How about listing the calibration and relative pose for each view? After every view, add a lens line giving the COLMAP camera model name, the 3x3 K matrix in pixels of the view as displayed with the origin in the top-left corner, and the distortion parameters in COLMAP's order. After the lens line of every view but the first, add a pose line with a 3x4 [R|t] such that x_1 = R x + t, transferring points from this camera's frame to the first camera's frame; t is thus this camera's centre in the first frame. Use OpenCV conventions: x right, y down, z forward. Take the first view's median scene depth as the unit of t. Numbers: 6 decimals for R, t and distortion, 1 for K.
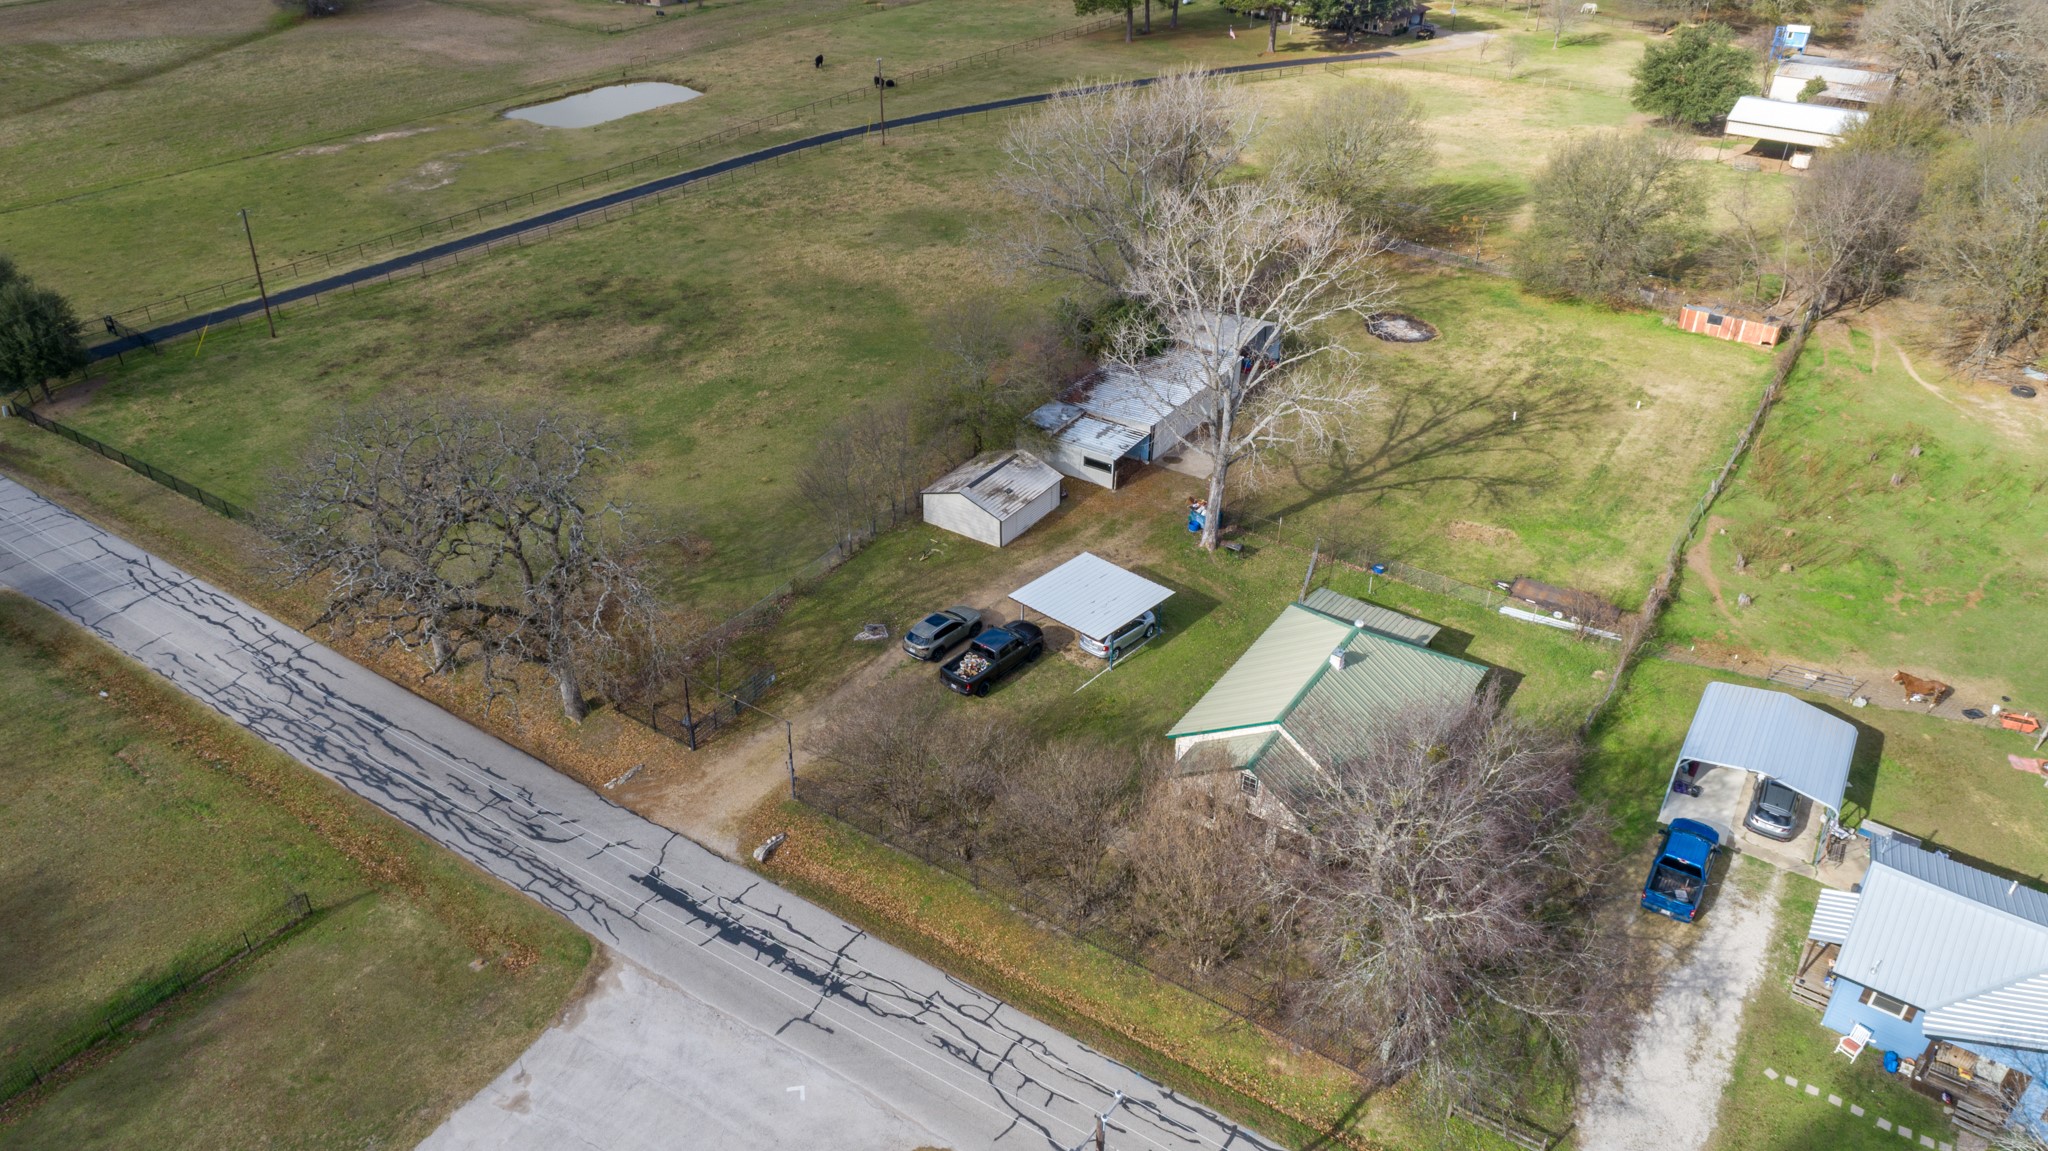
lens RADIAL K [[1392.1, 0, 1027.7], [0, 1392.1, 569.8], [0, 0, 1]] dist [-0.005959, 0.002420]
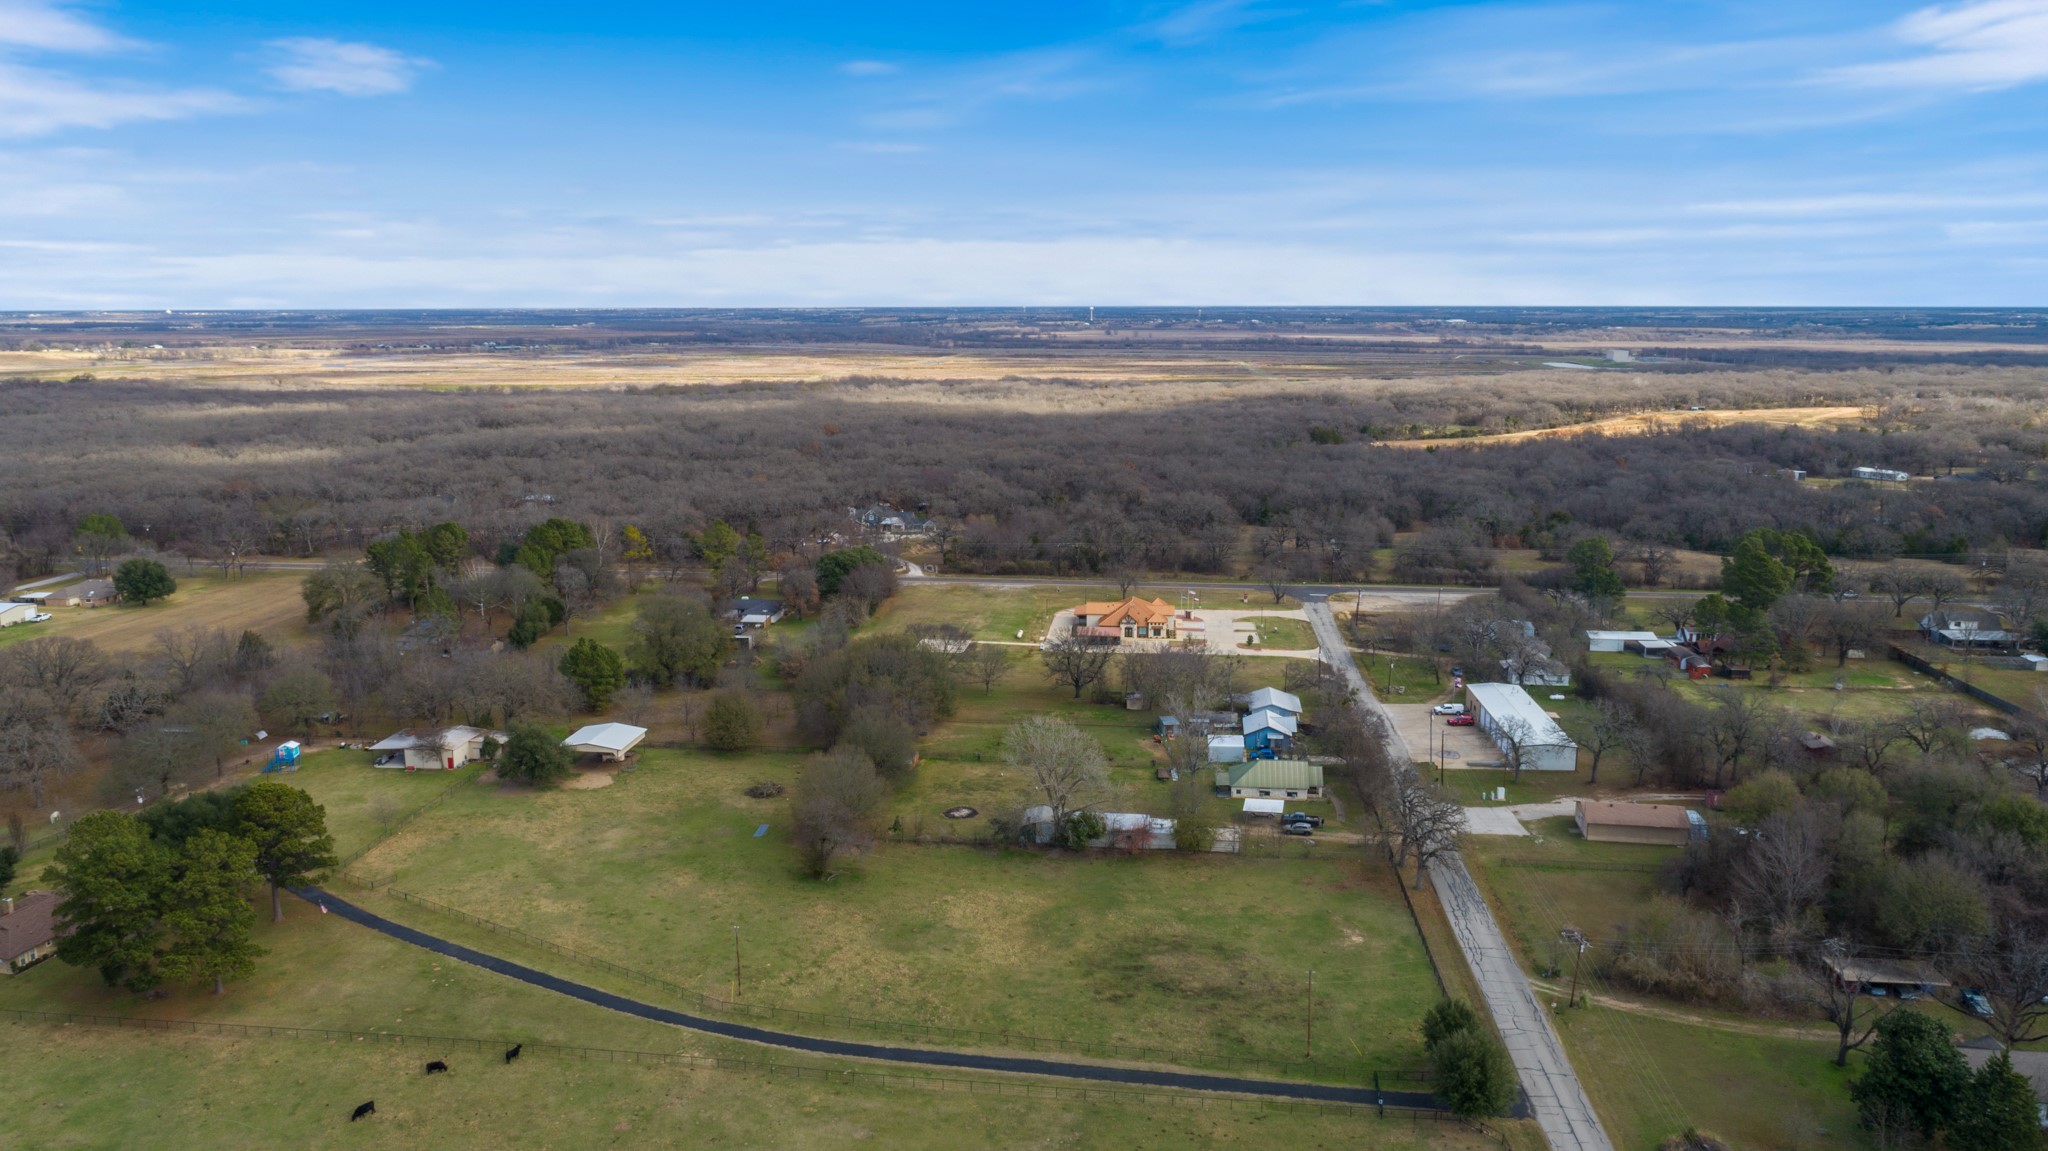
lens RADIAL K [[1412.7, 0, 1026.1], [0, 1412.7, 570.2], [0, 0, 1]] dist [-0.008826, 0.005472]
pose [[-0.462565, -0.177780, 0.868578, -1.516240], [0.465177, 0.785340, 0.408475, -1.243970], [-0.754748, 0.592989, -0.280571, 1.259490]]
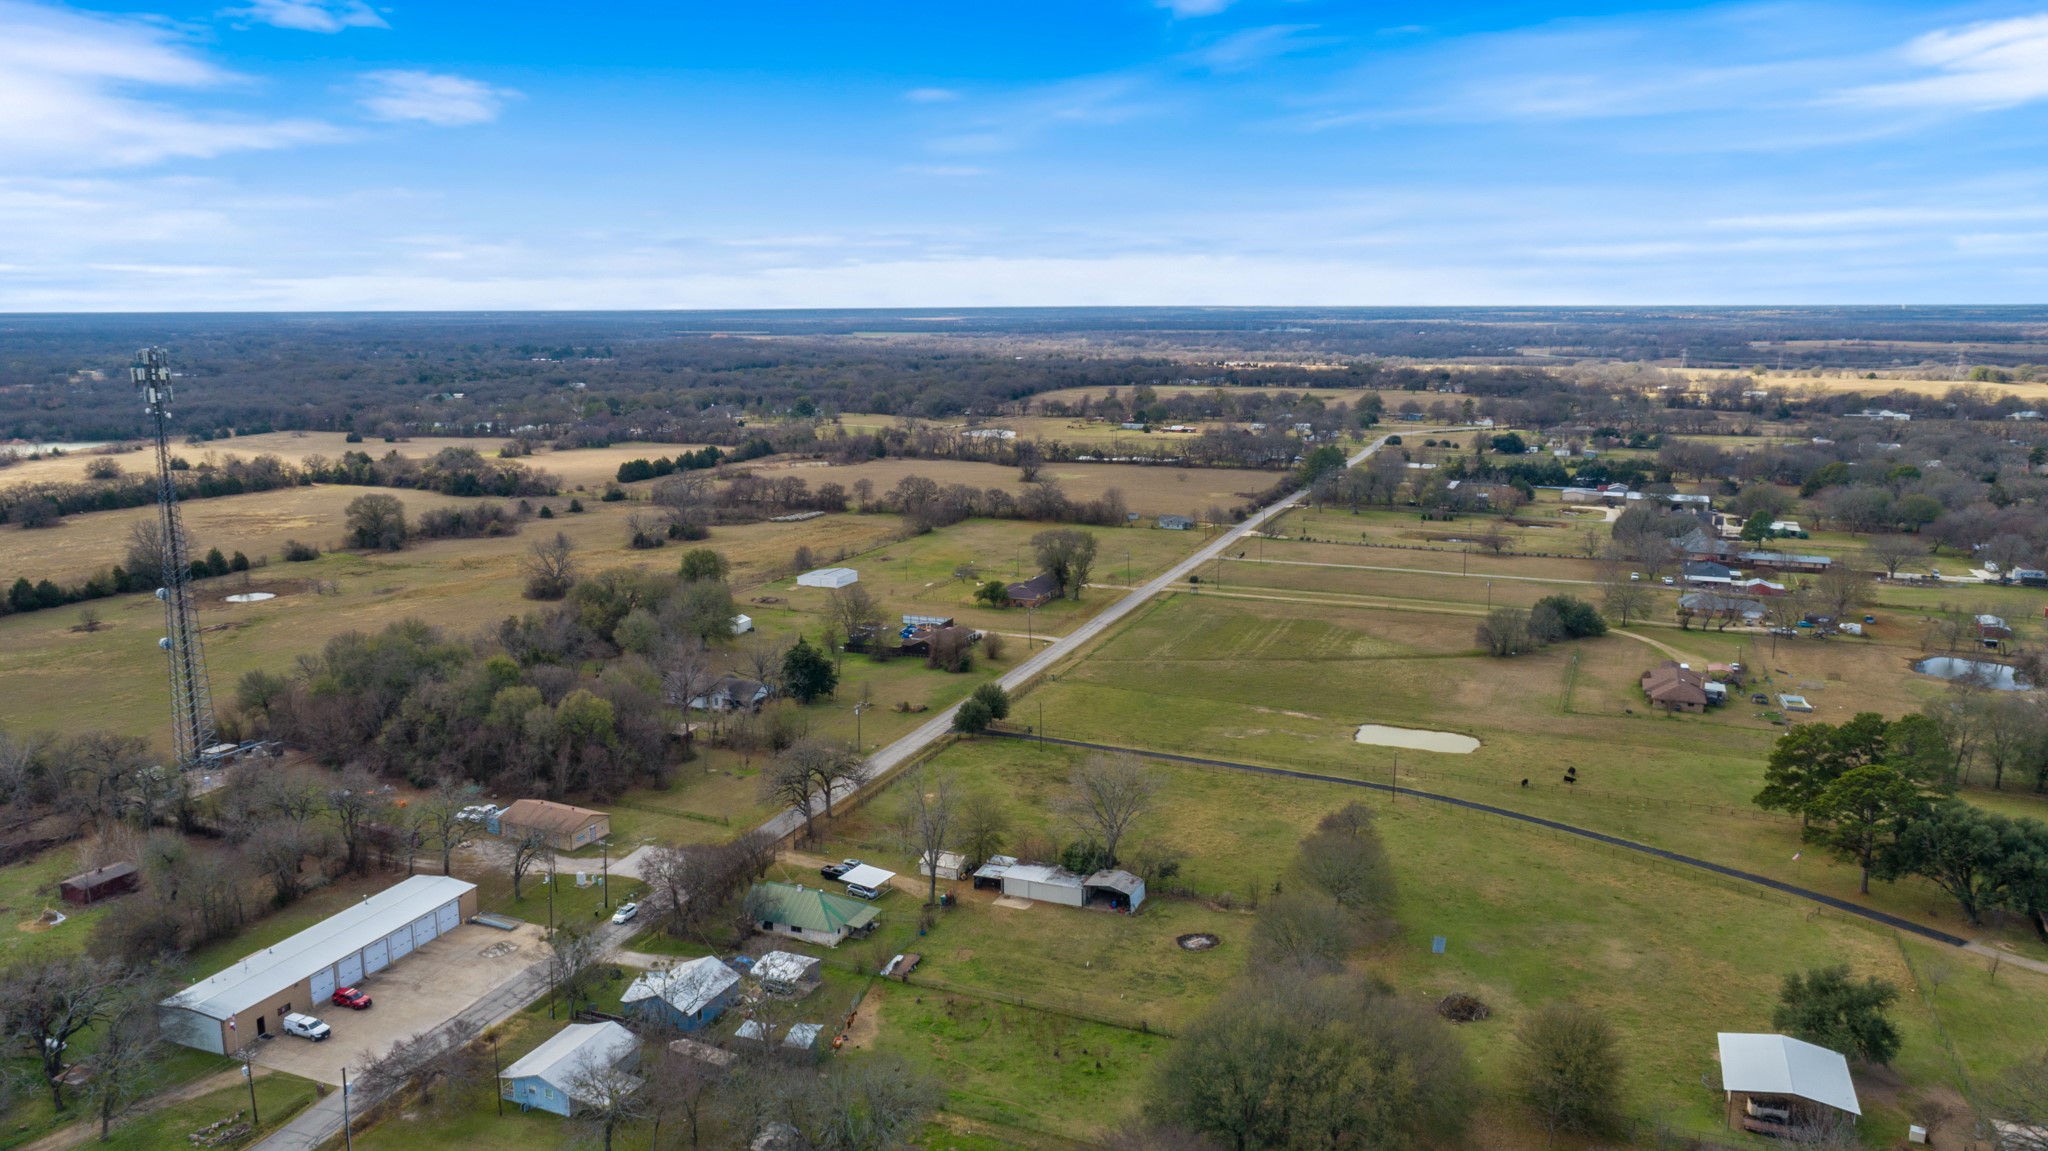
lens RADIAL K [[1412.7, 0, 1026.1], [0, 1412.7, 570.2], [0, 0, 1]] dist [-0.008826, 0.005472]
pose [[0.200160, 0.170684, -0.964781, 1.772053], [-0.516179, 0.855338, 0.044232, -0.516738], [0.832763, 0.489146, 0.259308, 0.135295]]
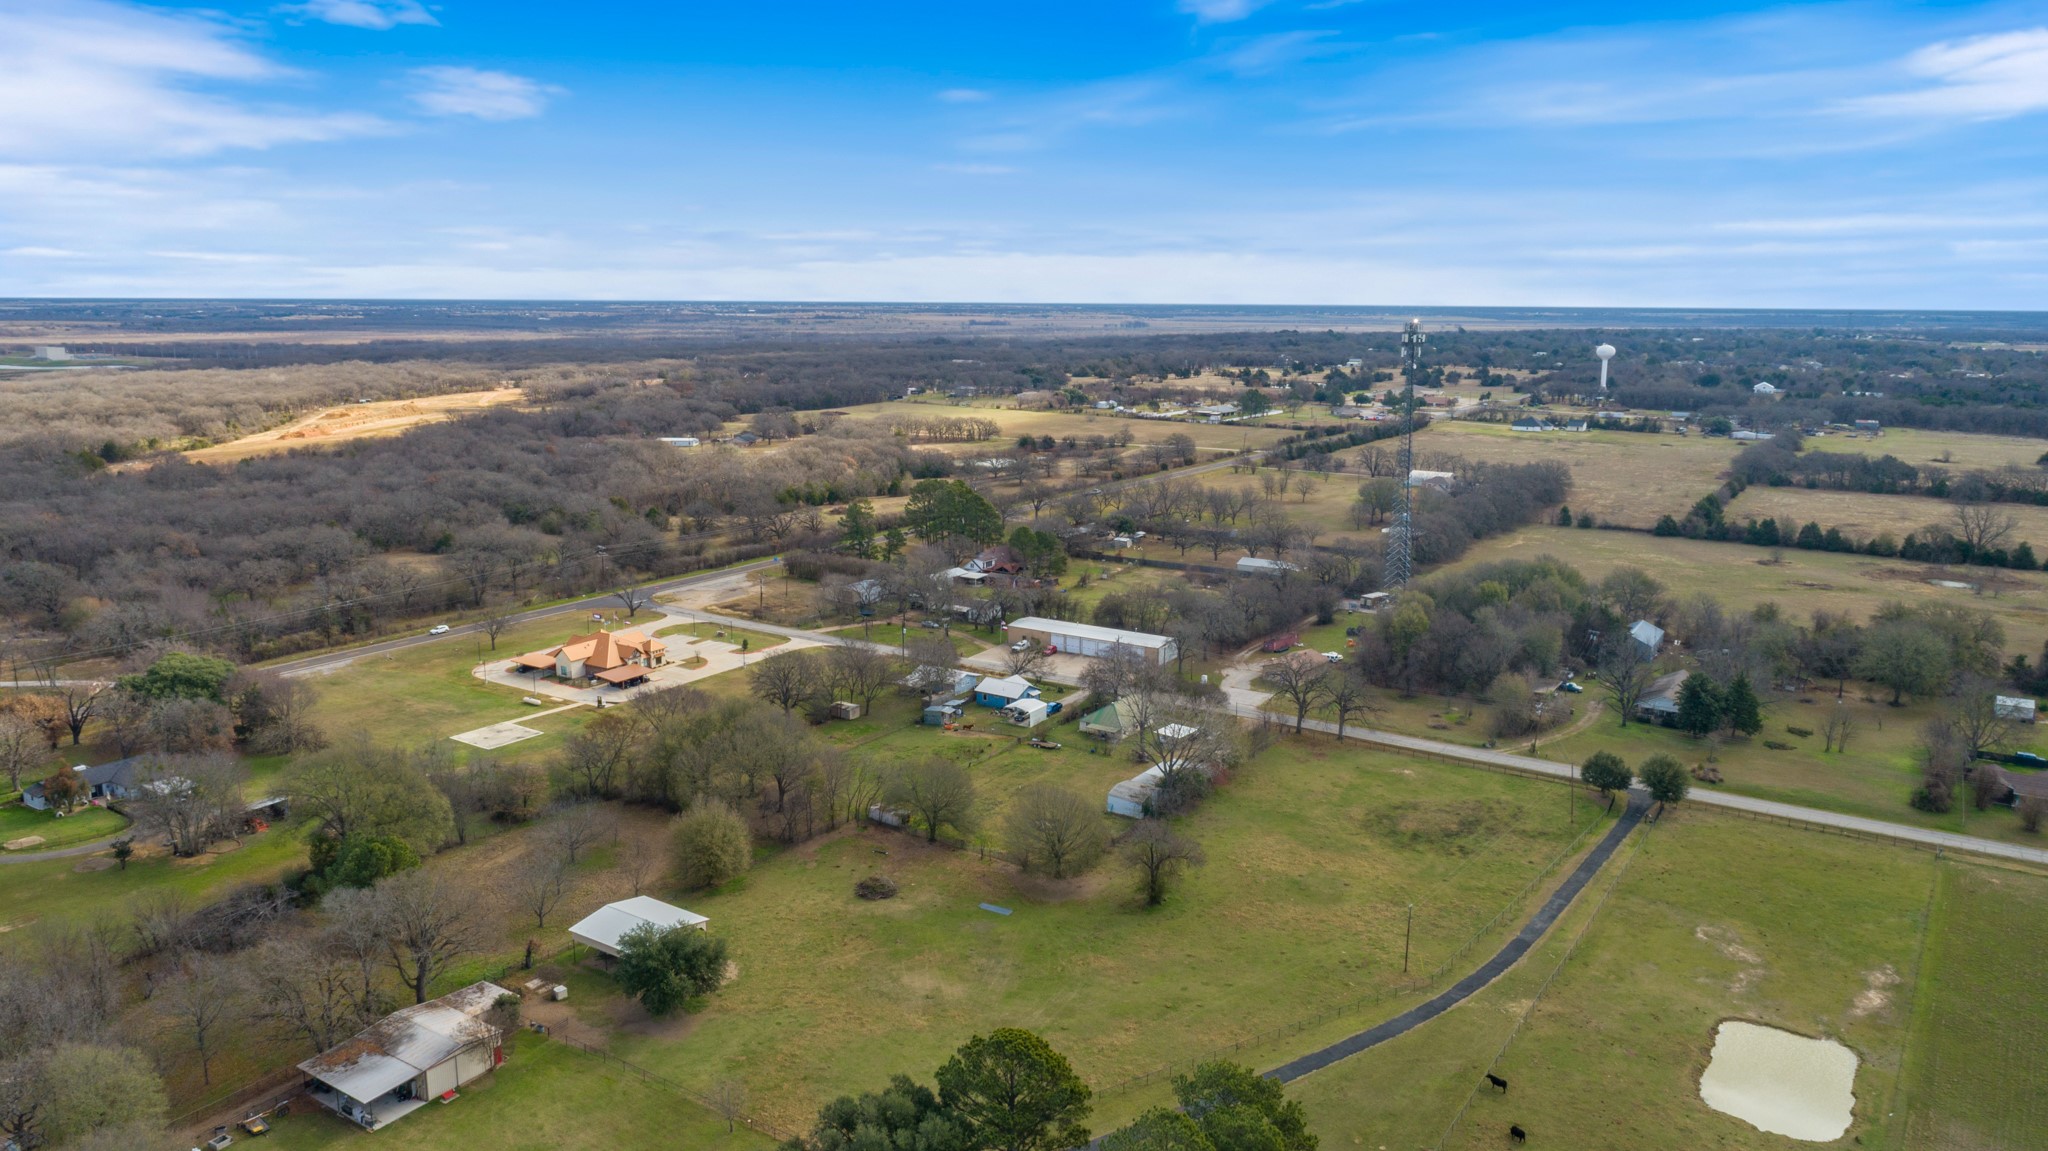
lens RADIAL K [[1392.1, 0, 1027.7], [0, 1392.1, 569.8], [0, 0, 1]] dist [-0.005959, 0.002420]
pose [[-0.999809, -0.015184, -0.012279, 0.311069], [-0.019476, 0.729910, 0.683266, -1.789438], [-0.001412, 0.683375, -0.730066, 2.164886]]
